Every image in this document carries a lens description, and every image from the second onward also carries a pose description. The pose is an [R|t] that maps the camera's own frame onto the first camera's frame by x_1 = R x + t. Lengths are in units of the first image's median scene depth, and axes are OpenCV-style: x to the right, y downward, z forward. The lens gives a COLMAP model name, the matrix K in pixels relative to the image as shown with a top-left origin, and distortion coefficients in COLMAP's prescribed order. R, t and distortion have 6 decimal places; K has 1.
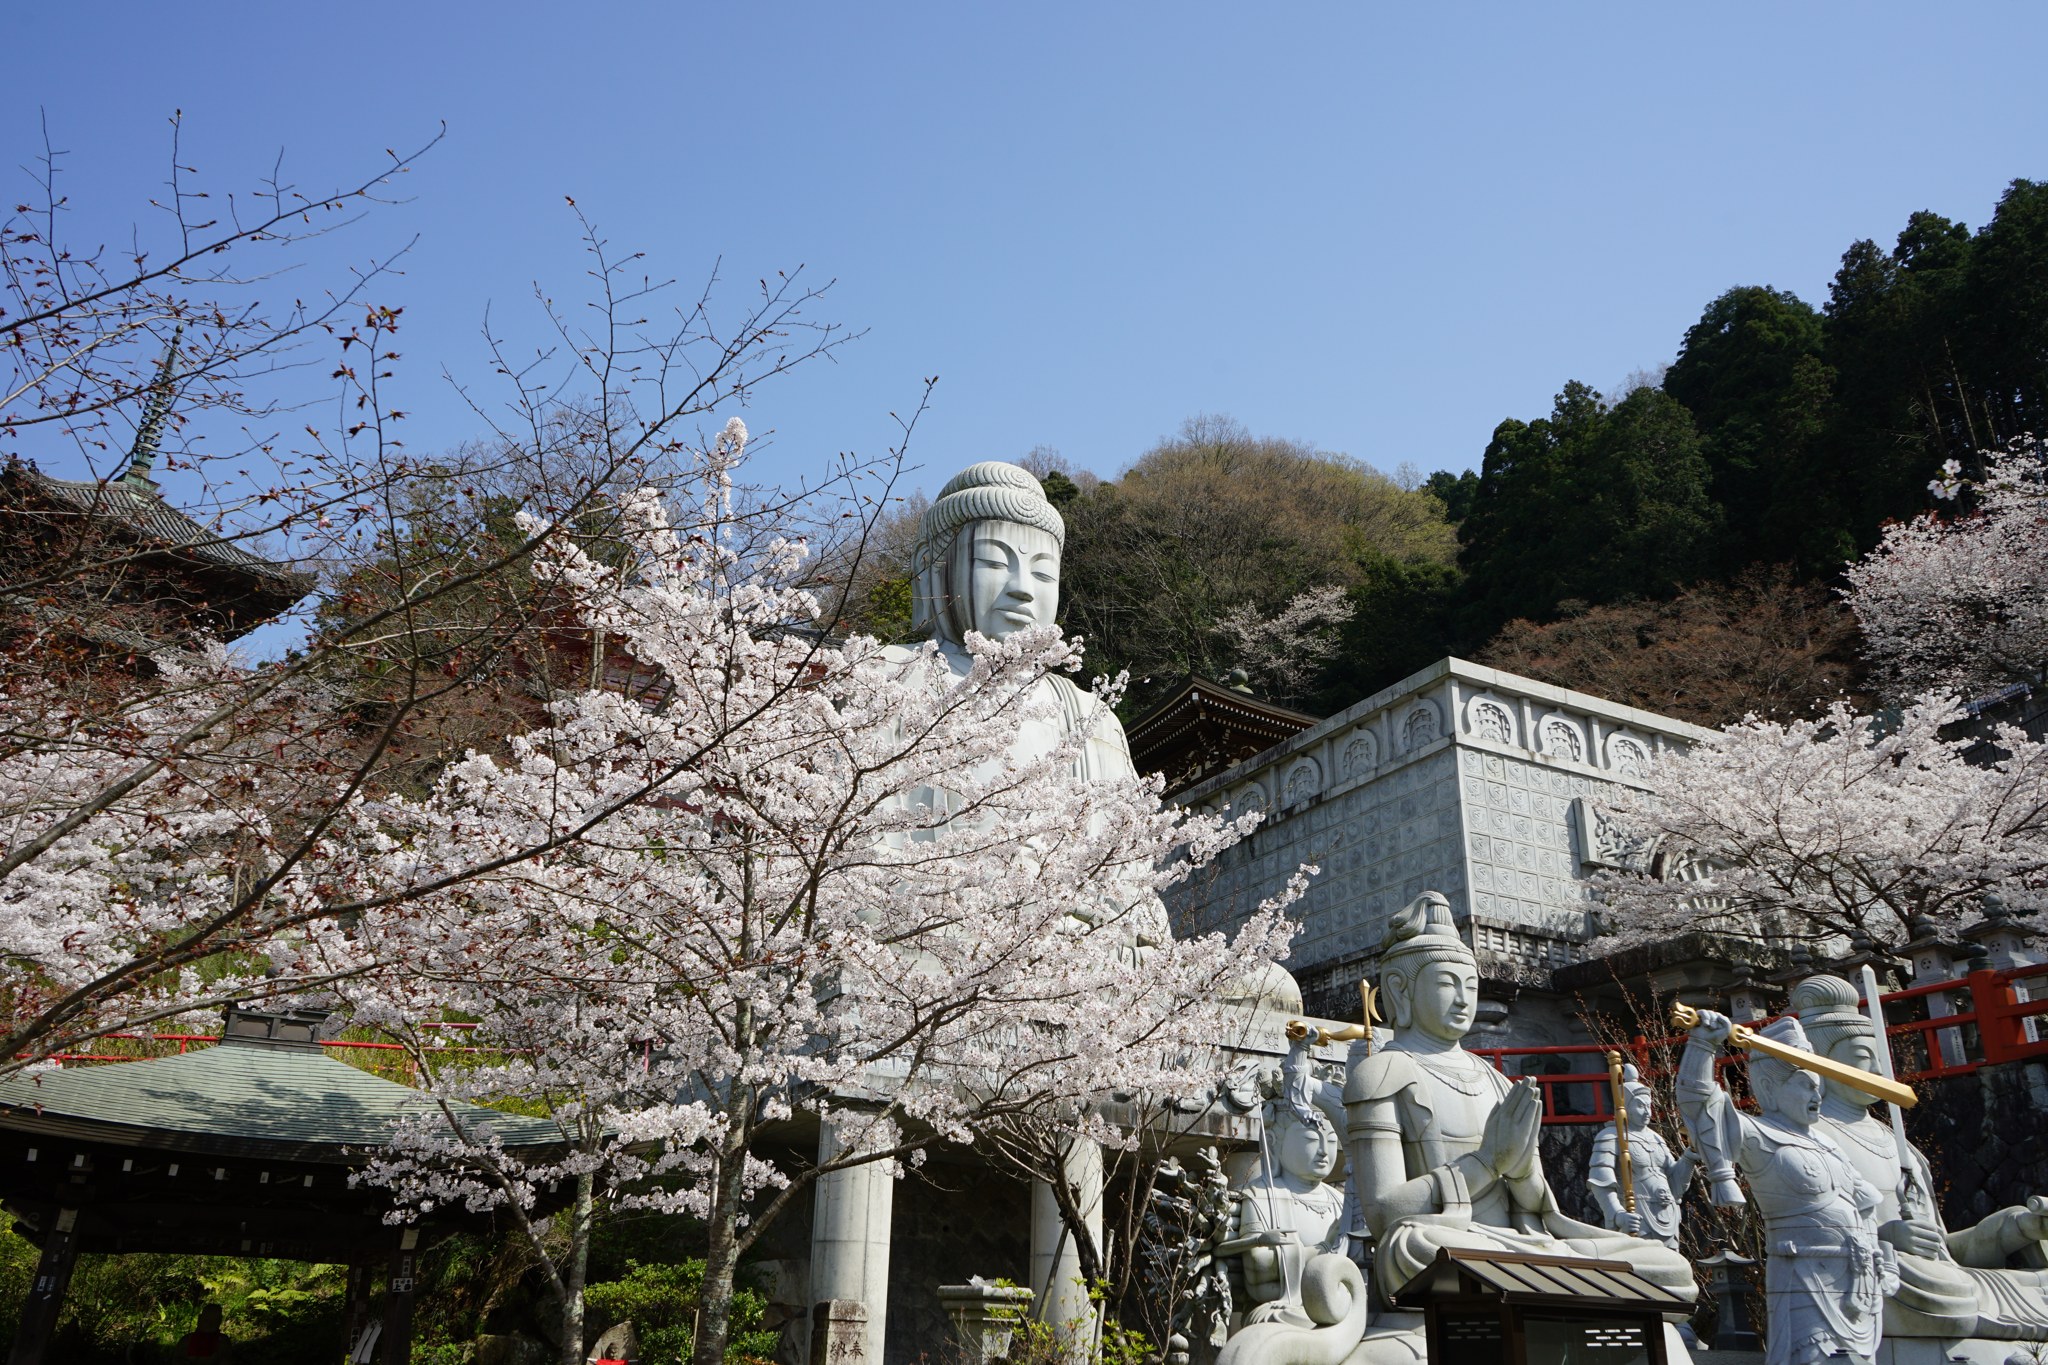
lens RADIAL K [[1616.9, 0, 1025.1], [0, 1616.9, 683.7], [0, 0, 1]] dist [-0.002960, -0.001069]
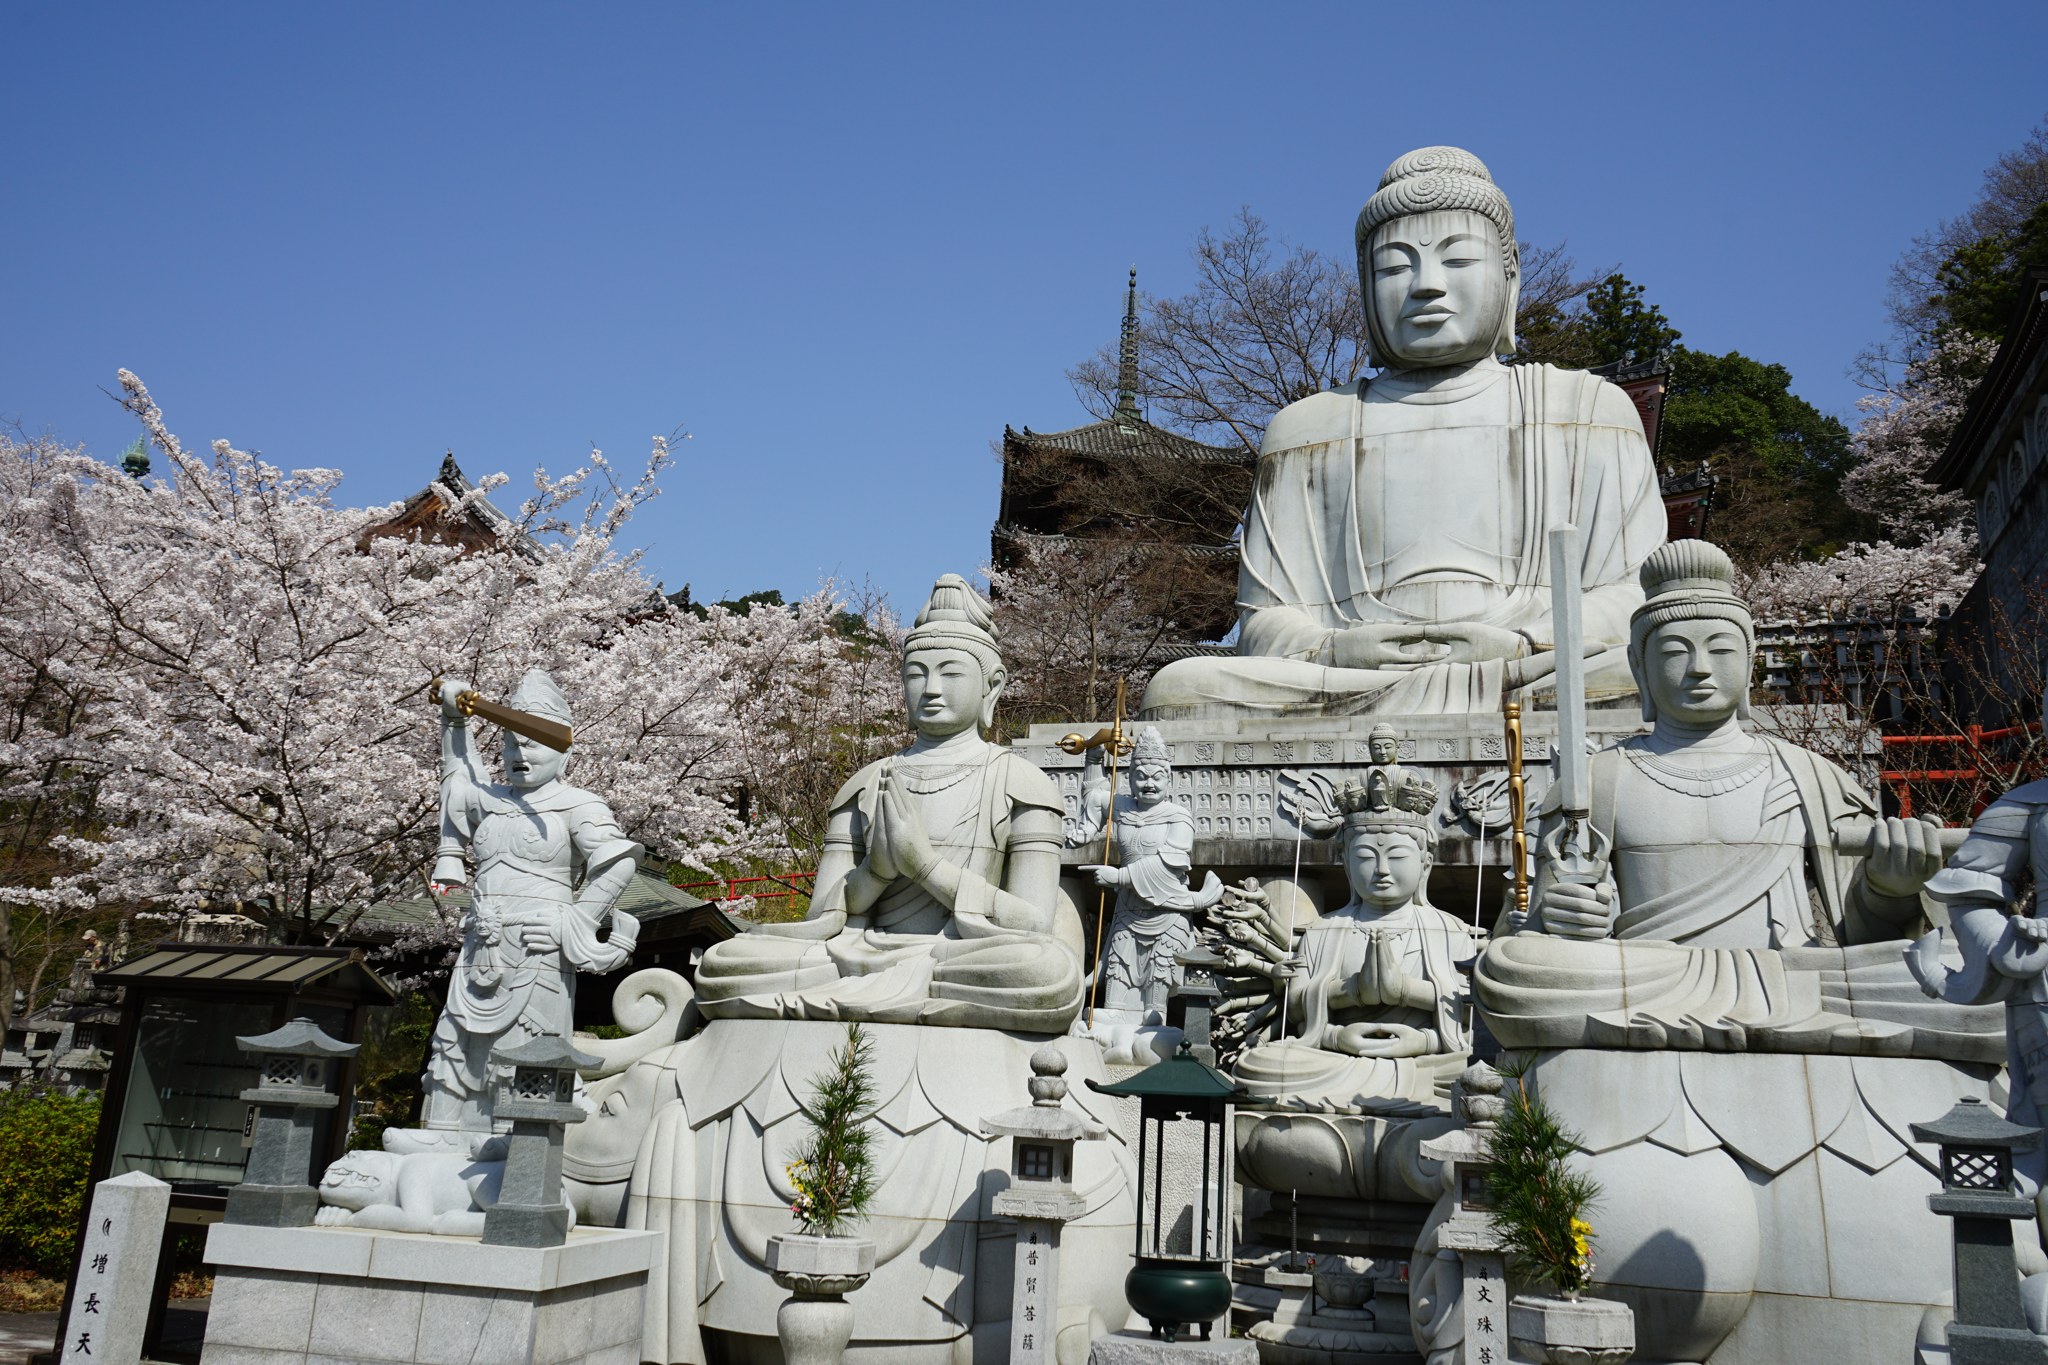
lens RADIAL K [[1616.9, 0, 1023.9], [0, 1616.9, 680.7], [0, 0, 1]] dist [-0.002960, -0.001069]
pose [[0.699147, -0.178273, -0.692397, 0.561811], [0.251550, 0.967832, 0.004813, 0.121727], [0.669266, -0.177537, 0.721501, 0.241483]]
